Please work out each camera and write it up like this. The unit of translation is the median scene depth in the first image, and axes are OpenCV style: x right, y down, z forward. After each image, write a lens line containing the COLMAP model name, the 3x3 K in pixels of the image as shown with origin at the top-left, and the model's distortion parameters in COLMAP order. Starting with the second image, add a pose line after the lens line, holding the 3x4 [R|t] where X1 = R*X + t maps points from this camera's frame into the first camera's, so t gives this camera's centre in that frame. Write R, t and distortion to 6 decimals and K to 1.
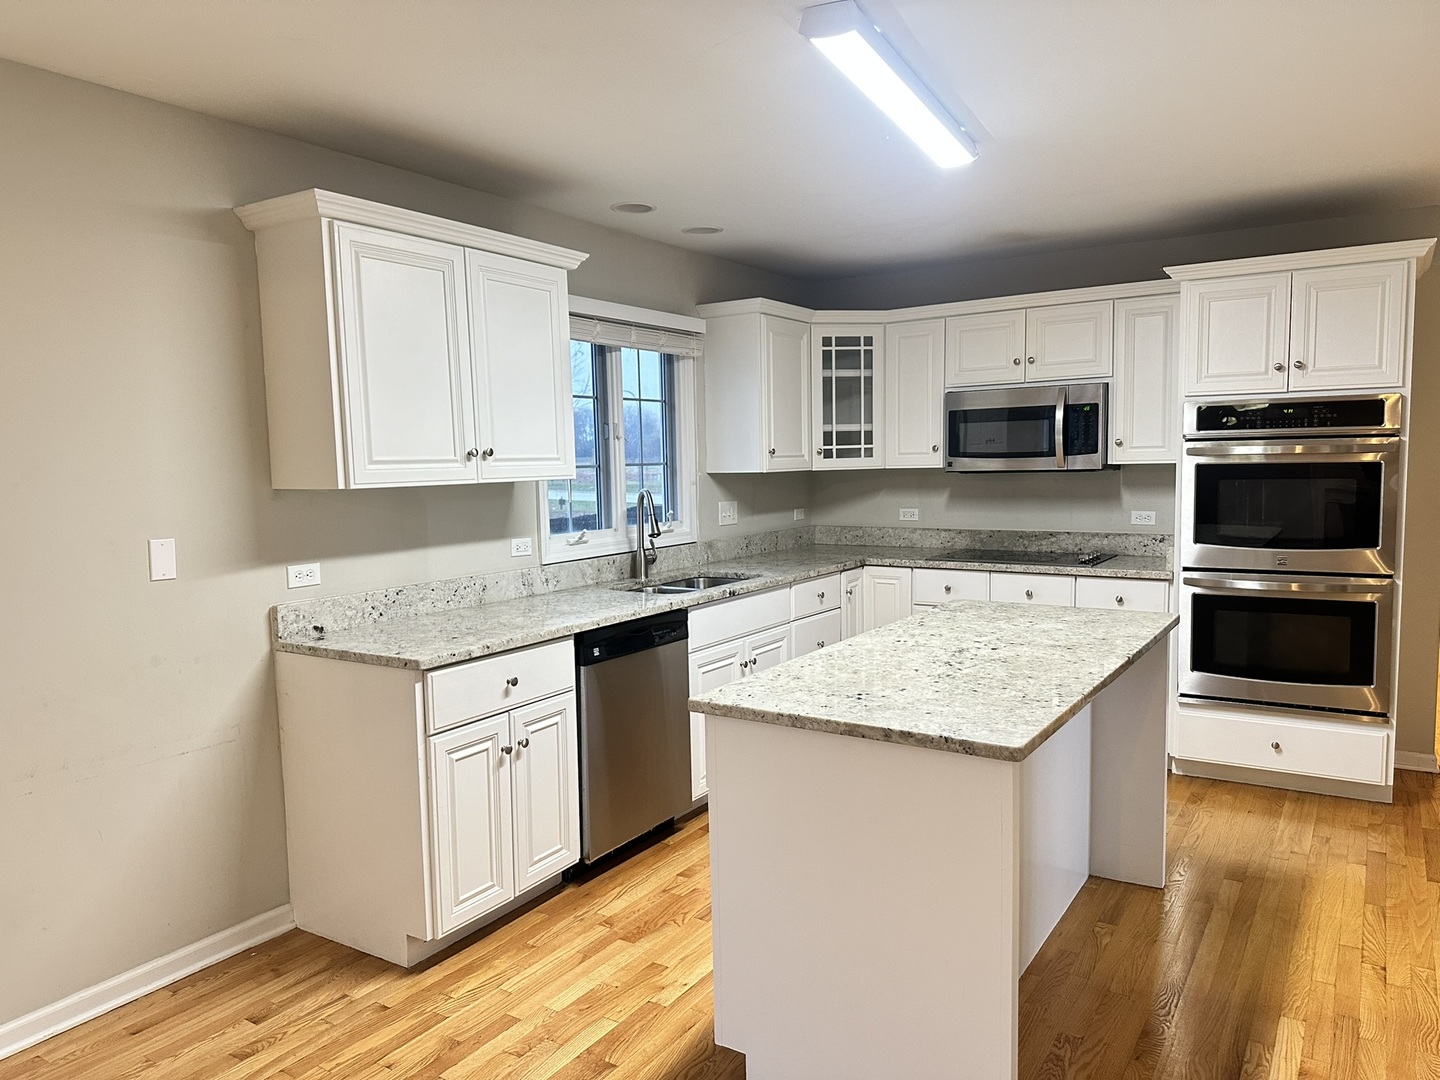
lens RADIAL K [[983.3, 0, 716.3], [0, 983.3, 540.1], [0, 0, 1]] dist [0.006713, -0.002385]
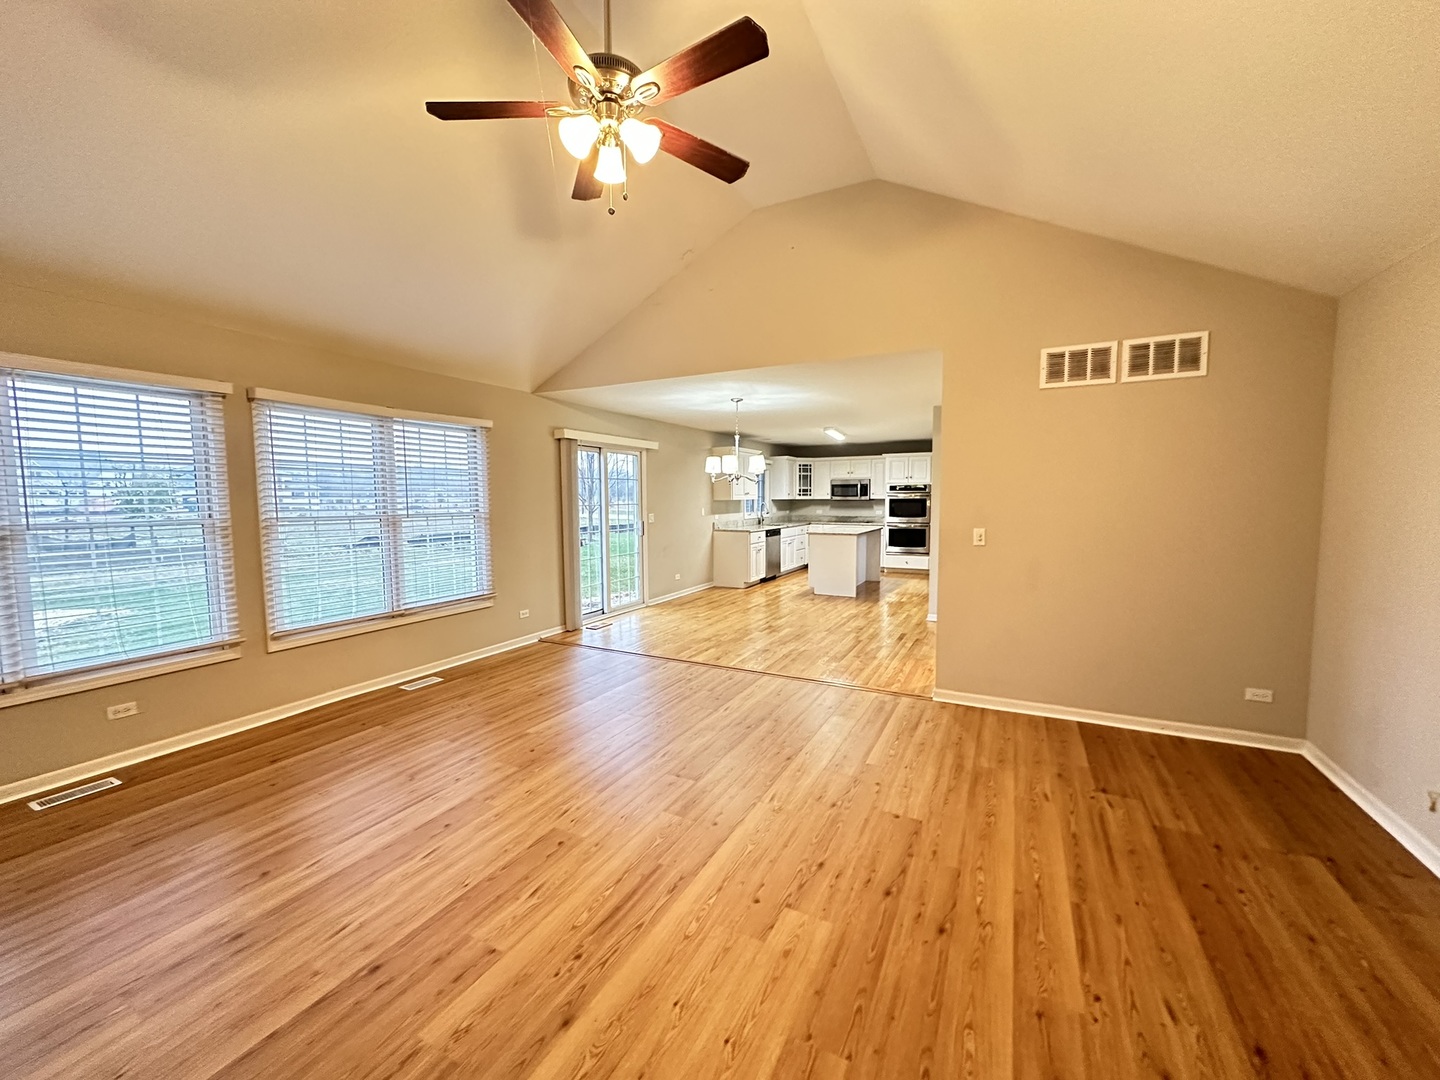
lens RADIAL K [[579.3, 0, 723.6], [0, 579.3, 543.9], [0, 0, 1]] dist [-0.000119, 0.000000]
pose [[0.992131, 0.007174, 0.124997, -0.582565], [-0.006462, 0.999961, -0.006101, 0.148723], [-0.125036, 0.005245, 0.992138, -1.506380]]
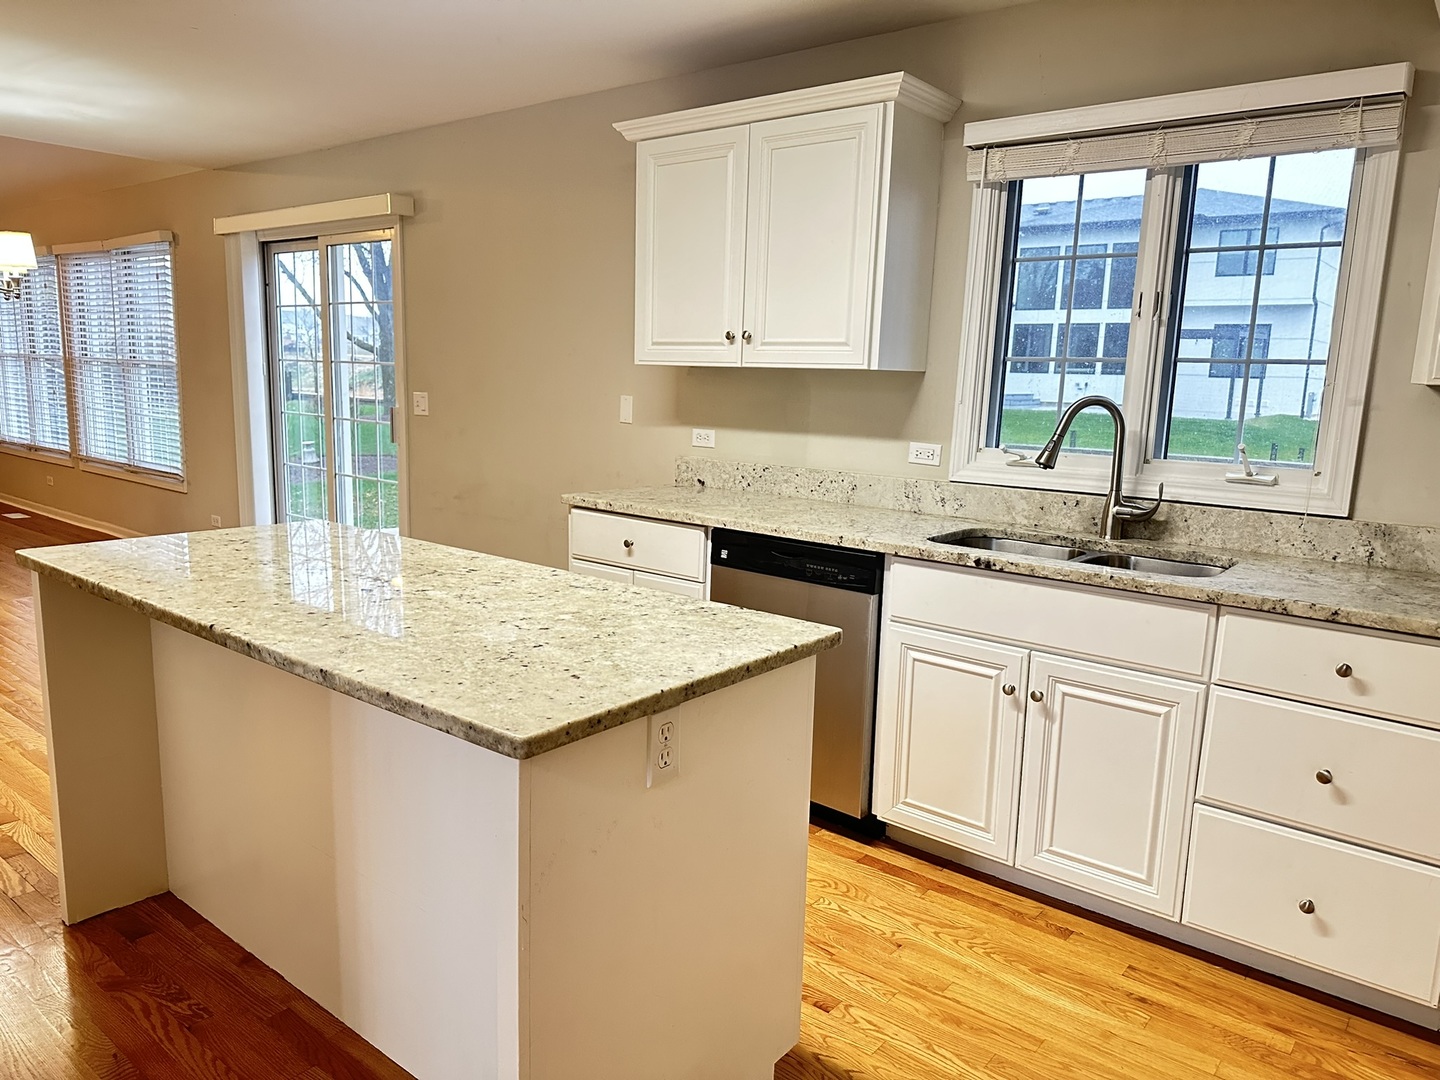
lens RADIAL K [[983.3, 0, 718.4], [0, 983.3, 542.8], [0, 0, 1]] dist [0.006713, -0.002385]
pose [[-0.102404, 0.183212, -0.977725, 0.634578], [-0.109331, 0.974865, 0.194127, -0.060711], [0.988716, 0.126775, -0.079799, 0.877198]]
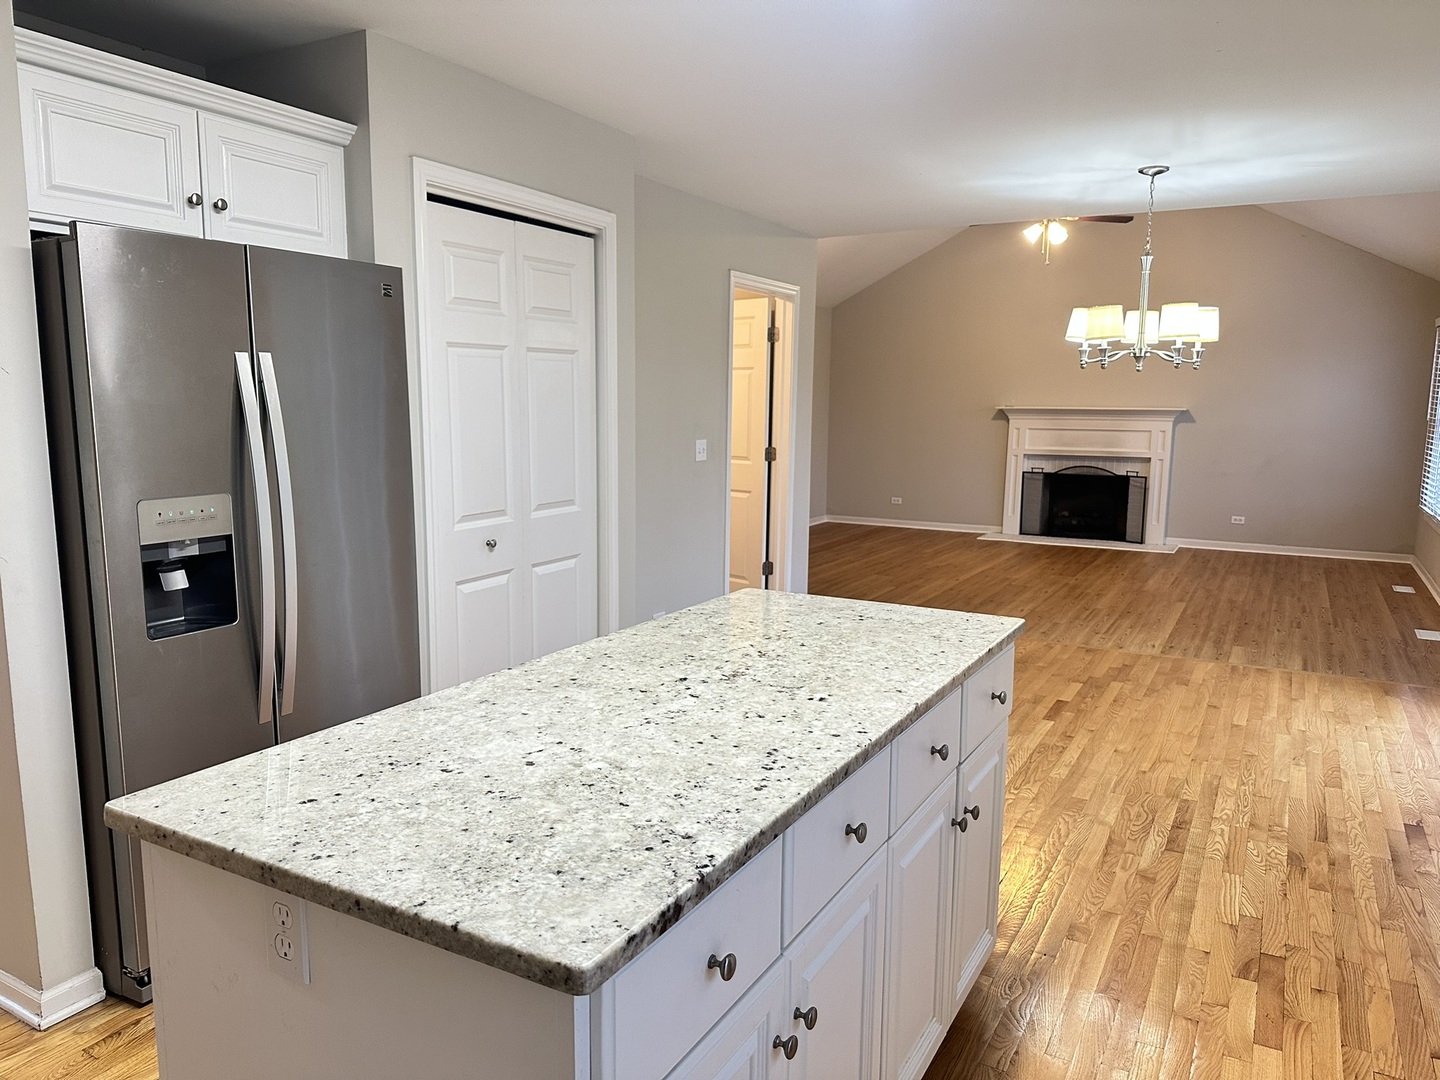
lens RADIAL K [[983.3, 0, 718.2], [0, 983.3, 540.4], [0, 0, 1]] dist [0.006713, -0.002385]
pose [[-0.998173, 0.031588, -0.051507, -0.159652], [0.019348, 0.974675, 0.222786, -0.107256], [0.057240, 0.221382, -0.973506, 1.267043]]
